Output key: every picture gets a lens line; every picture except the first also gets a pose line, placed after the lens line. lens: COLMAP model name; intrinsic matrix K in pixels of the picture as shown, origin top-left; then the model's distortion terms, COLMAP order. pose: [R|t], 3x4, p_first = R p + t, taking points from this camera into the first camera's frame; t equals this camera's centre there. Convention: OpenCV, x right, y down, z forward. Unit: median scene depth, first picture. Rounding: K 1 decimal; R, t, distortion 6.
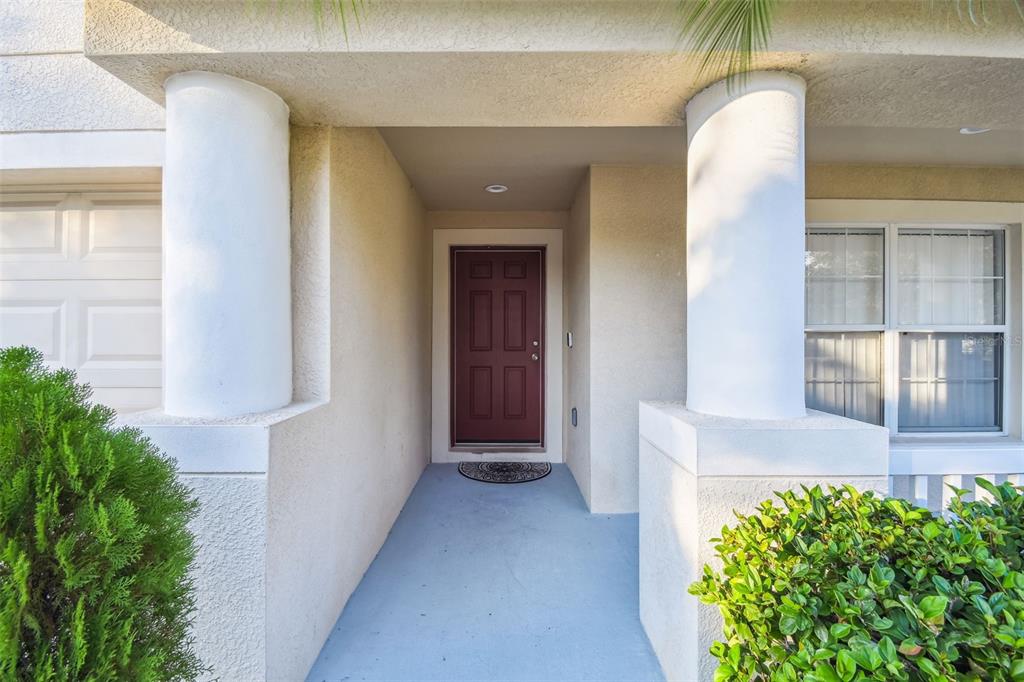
lens RADIAL K [[453.1, 0, 511.5], [0, 453.1, 330.2], [0, 0, 1]] dist [0.026661, -0.000326]
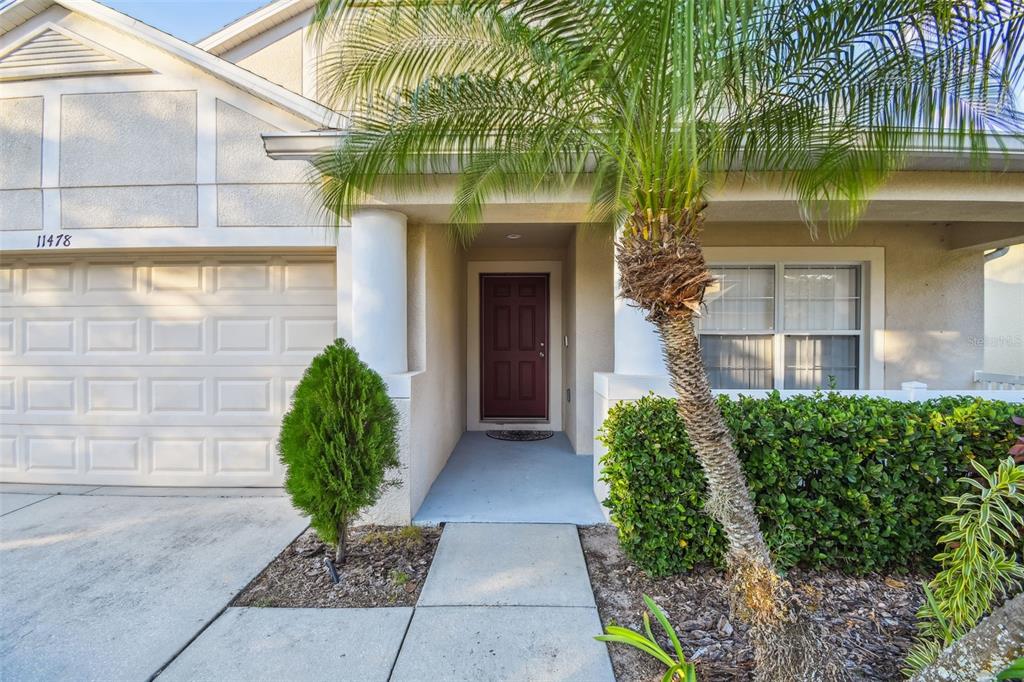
lens RADIAL K [[453.1, 0, 512.6], [0, 453.1, 340.9], [0, 0, 1]] dist [0.026661, -0.000326]
pose [[0.999525, -0.001096, -0.030794, 0.007663], [0.001334, 0.999969, 0.007716, 0.010301], [0.030785, -0.007754, 0.999496, -0.475153]]
